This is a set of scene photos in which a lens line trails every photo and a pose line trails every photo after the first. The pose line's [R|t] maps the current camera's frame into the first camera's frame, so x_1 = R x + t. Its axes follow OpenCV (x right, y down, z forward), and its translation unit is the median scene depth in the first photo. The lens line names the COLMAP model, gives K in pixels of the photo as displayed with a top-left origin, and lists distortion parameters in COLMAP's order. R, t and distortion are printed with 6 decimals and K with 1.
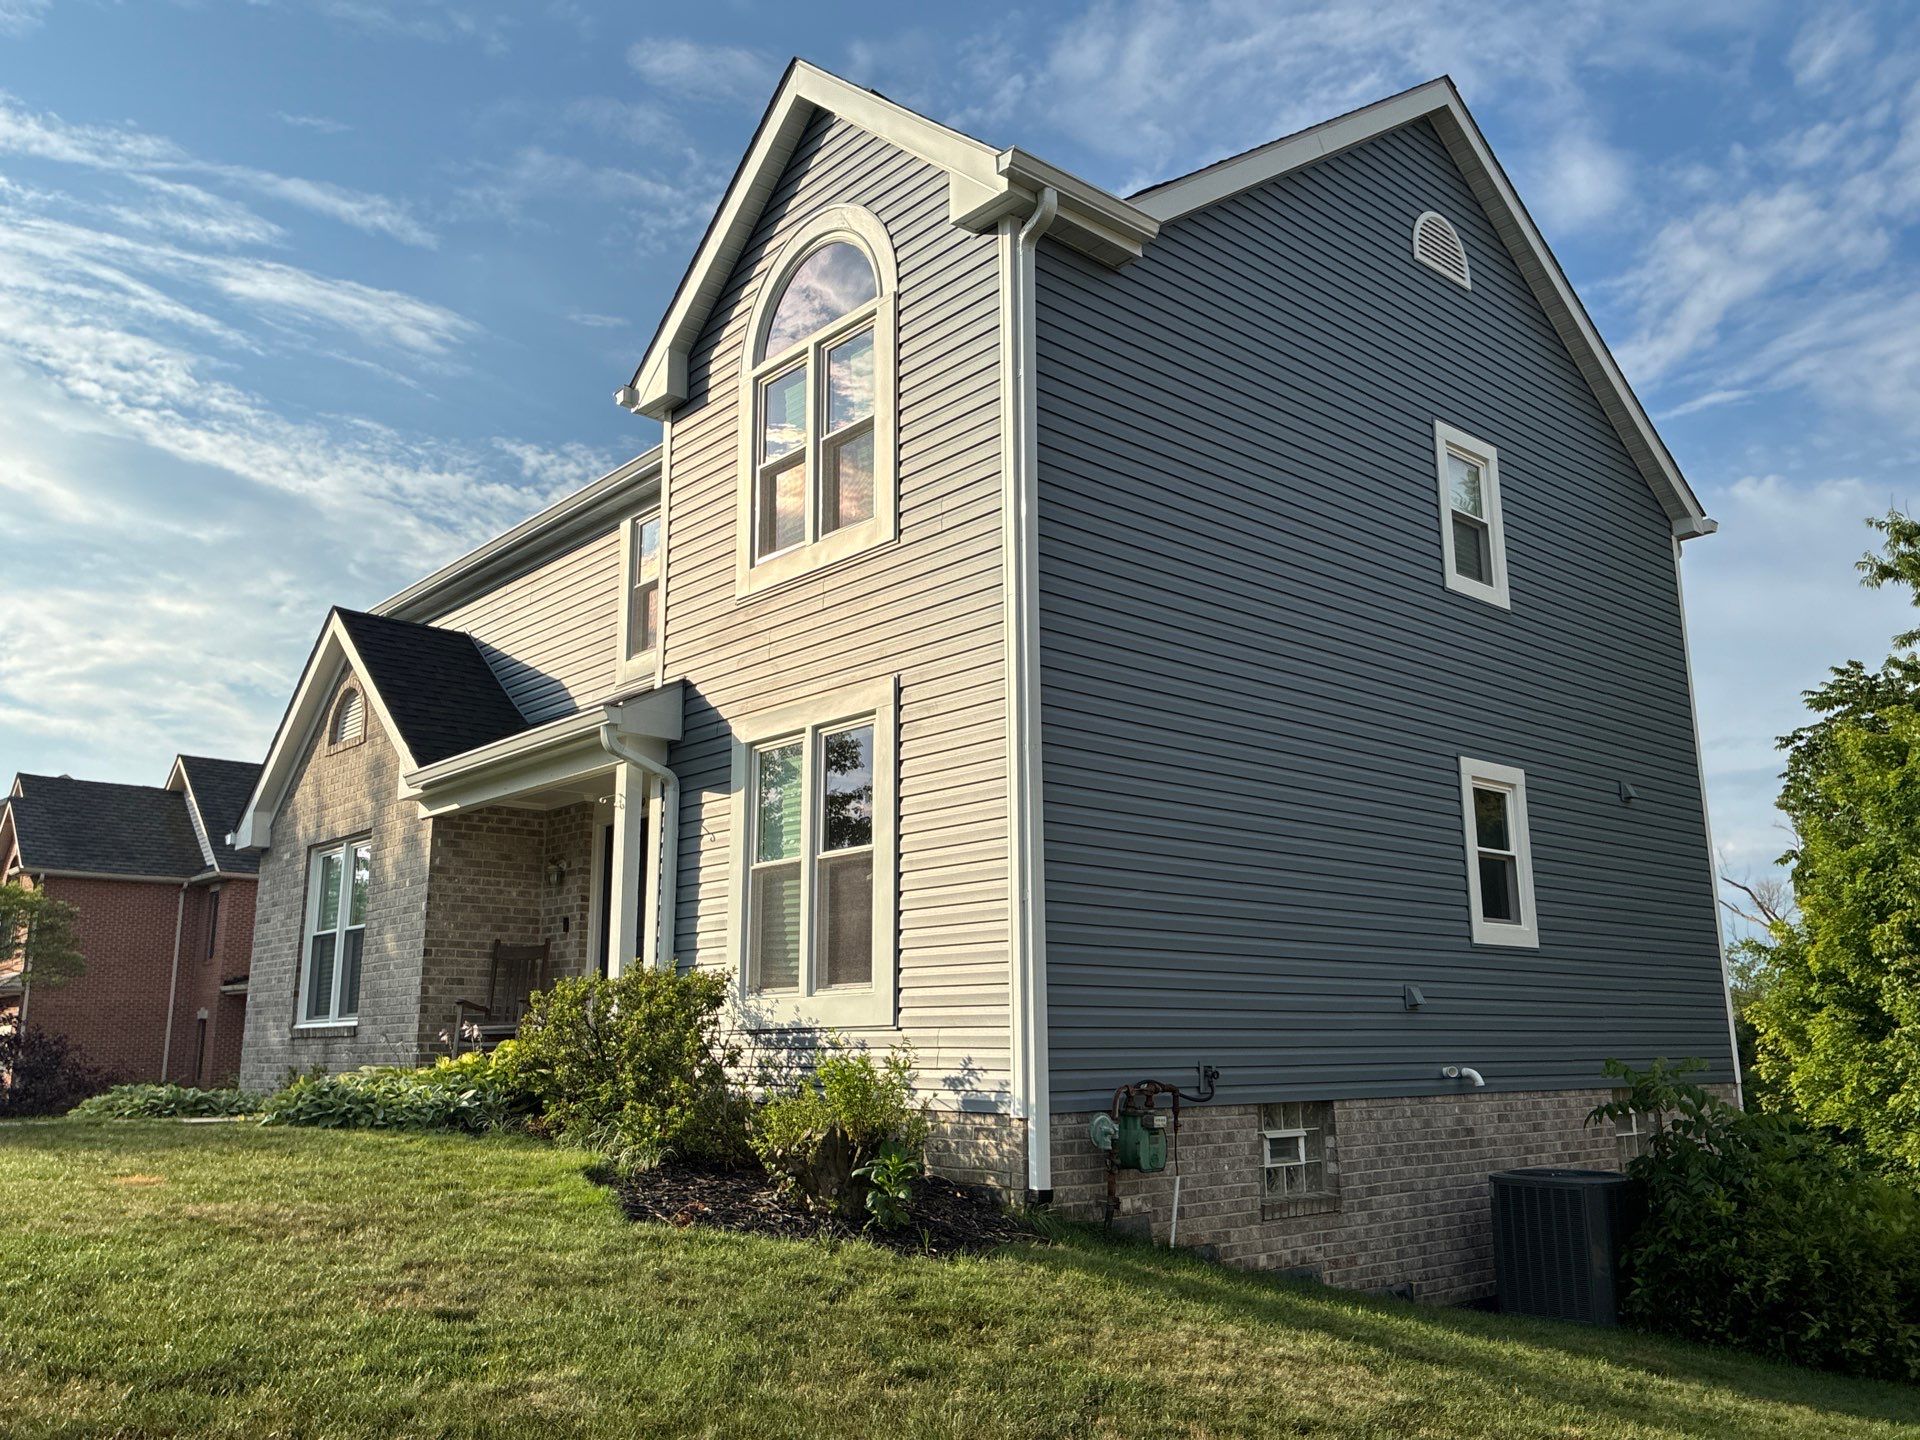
lens RADIAL K [[1524.7, 0, 963.1], [0, 1524.7, 716.1], [0, 0, 1]] dist [0.009187, 0.016511]
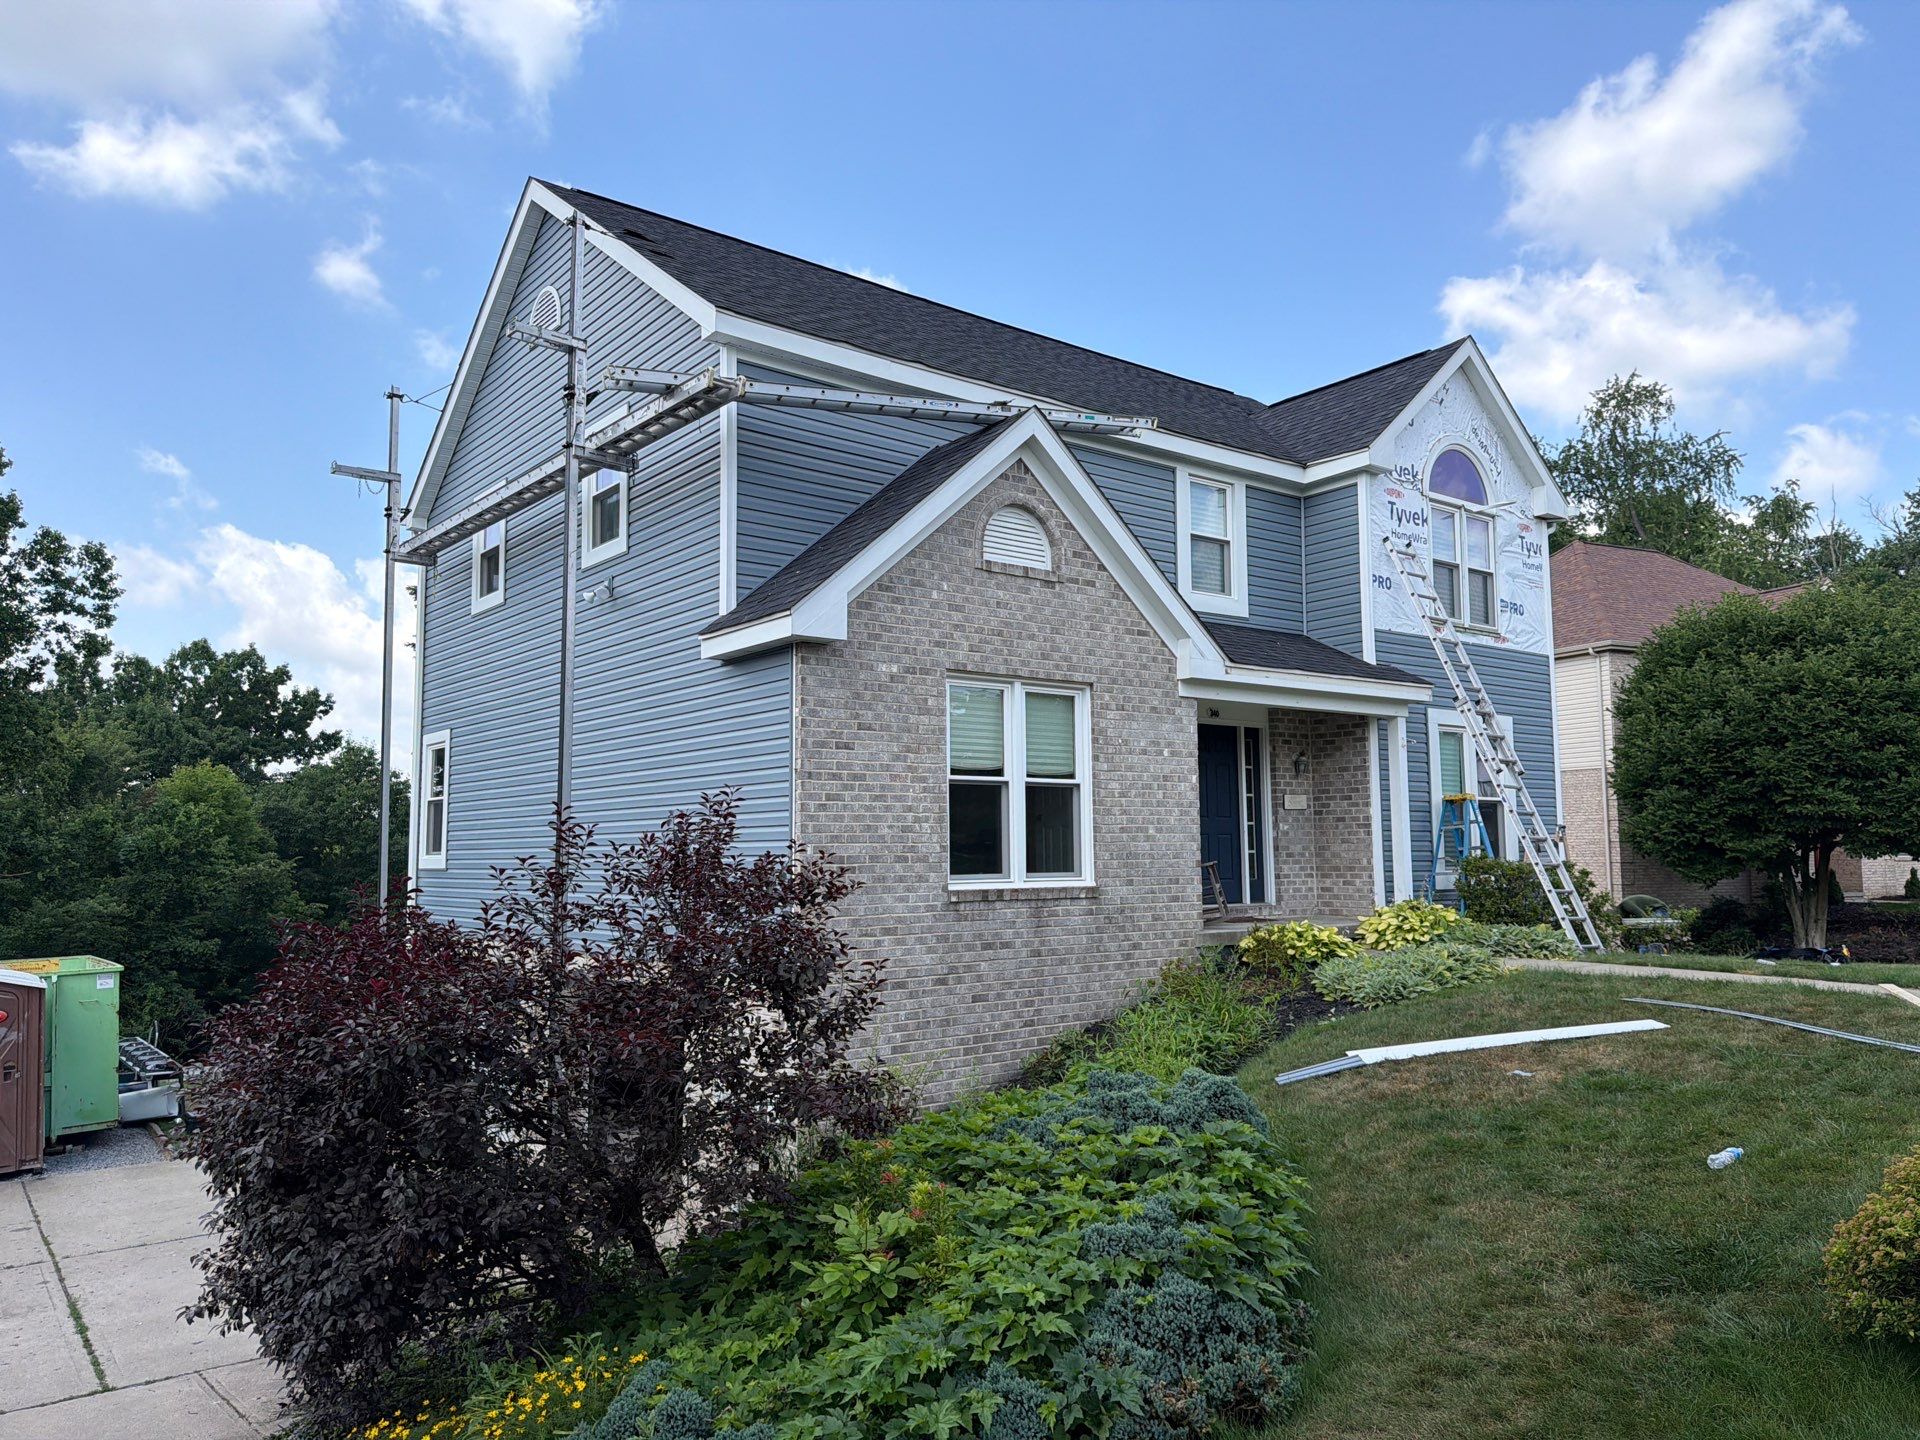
lens RADIAL K [[1337.0, 0, 970.7], [0, 1337.0, 718.3], [0, 0, 1]] dist [0.156549, -0.259614]
pose [[0.063711, 0.107517, 0.992160, -1.576291], [-0.207154, 0.973950, -0.092241, 0.243159], [-0.976232, -0.199653, 0.084324, 1.289863]]
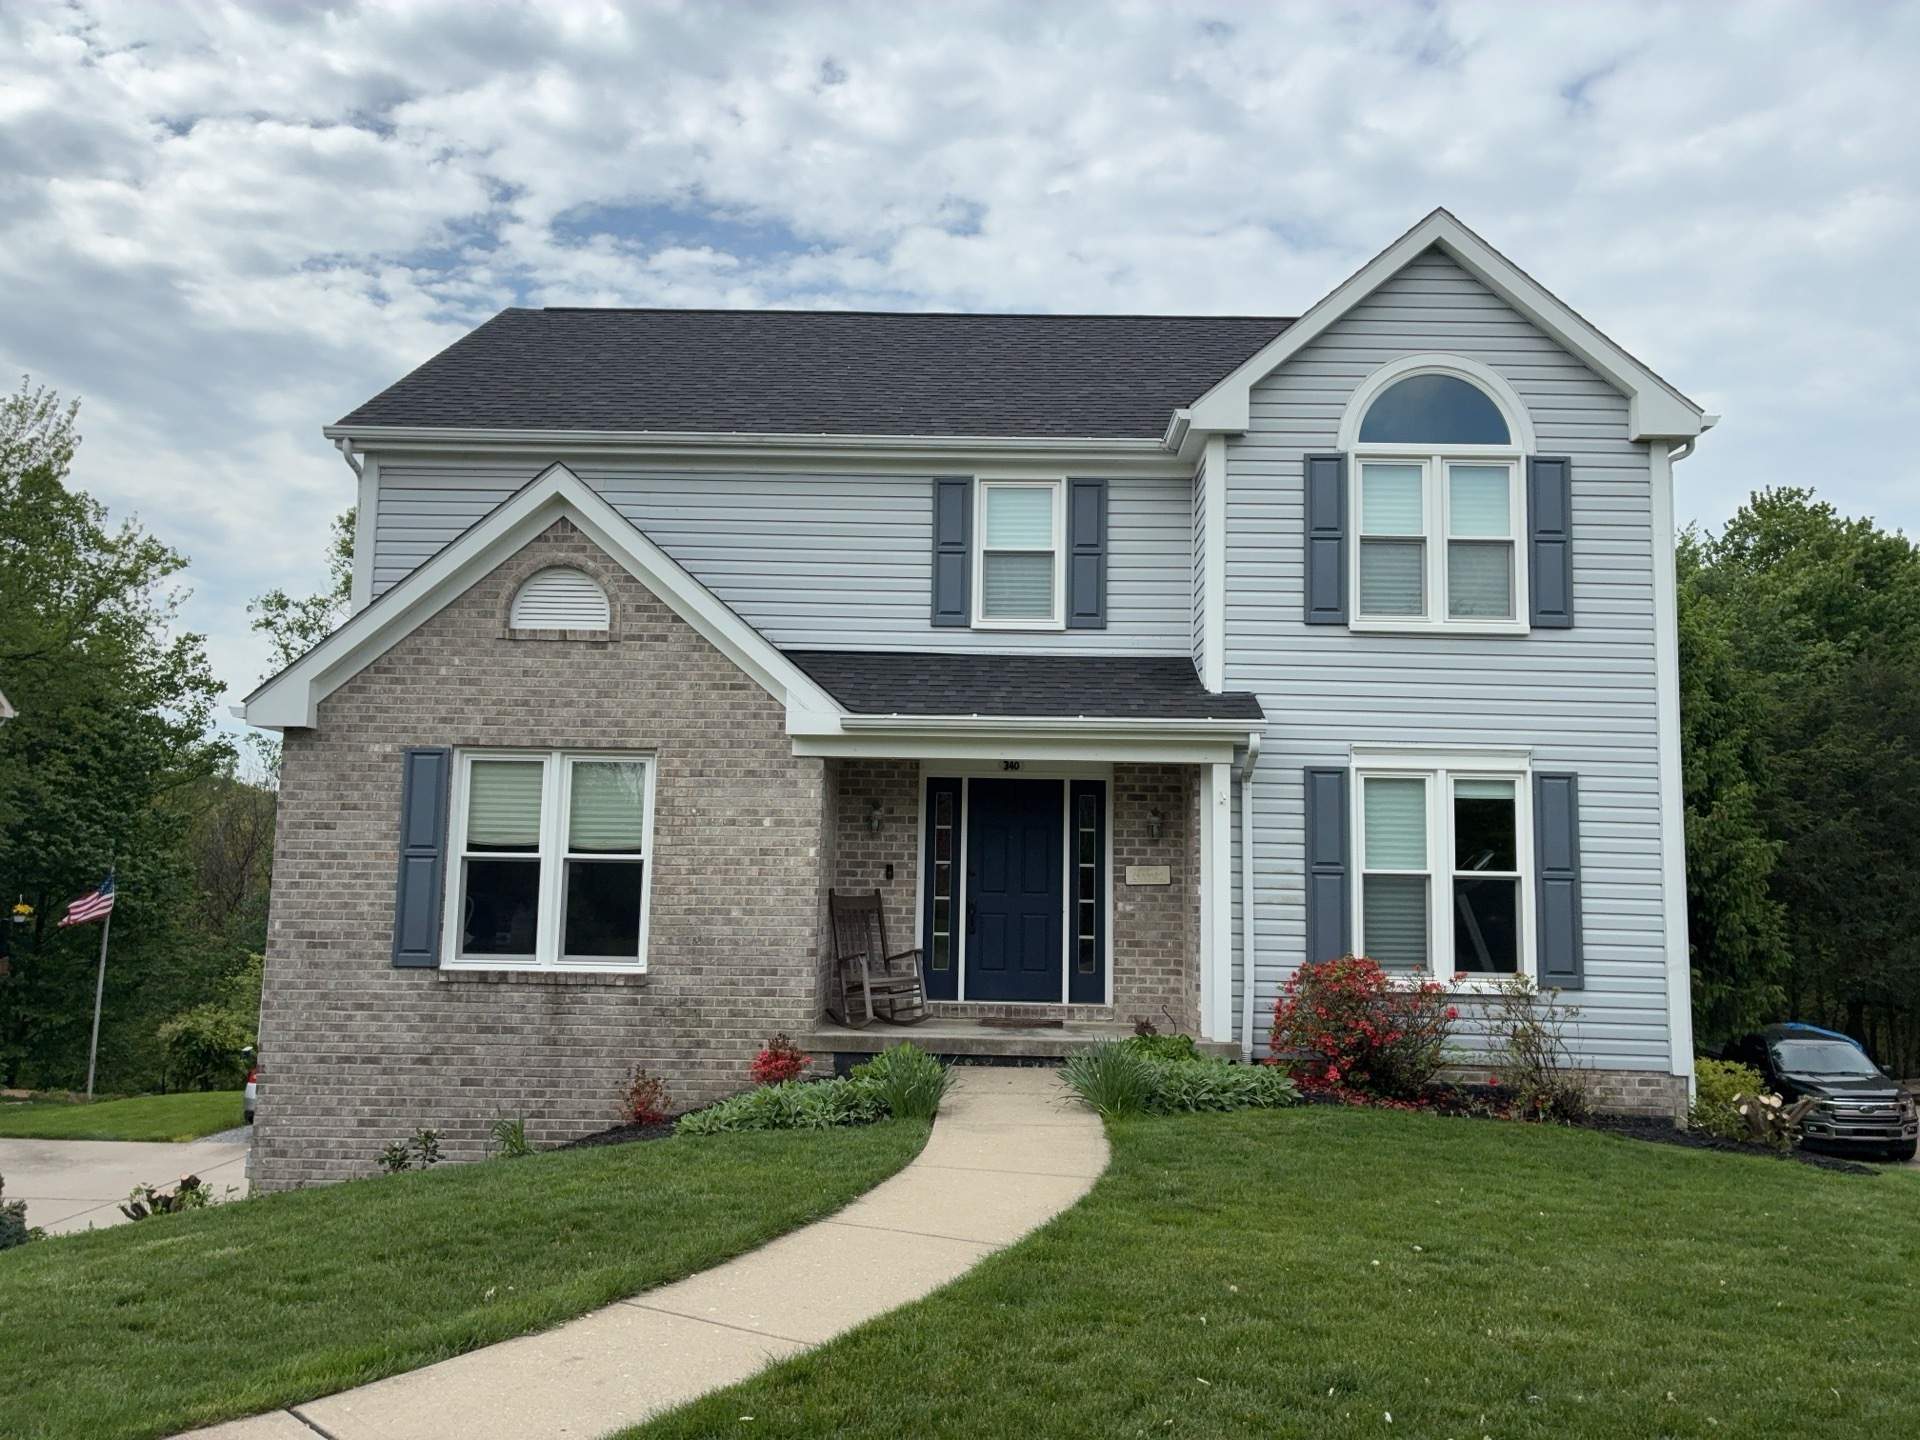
lens RADIAL K [[1452.4, 0, 972.6], [0, 1452.4, 708.3], [0, 0, 1]] dist [0.021568, 0.003705]
pose [[0.678320, 0.105836, 0.727104, -1.119114], [-0.181784, 0.982981, 0.026507, -0.003820], [-0.711924, -0.150156, 0.686015, 0.398804]]
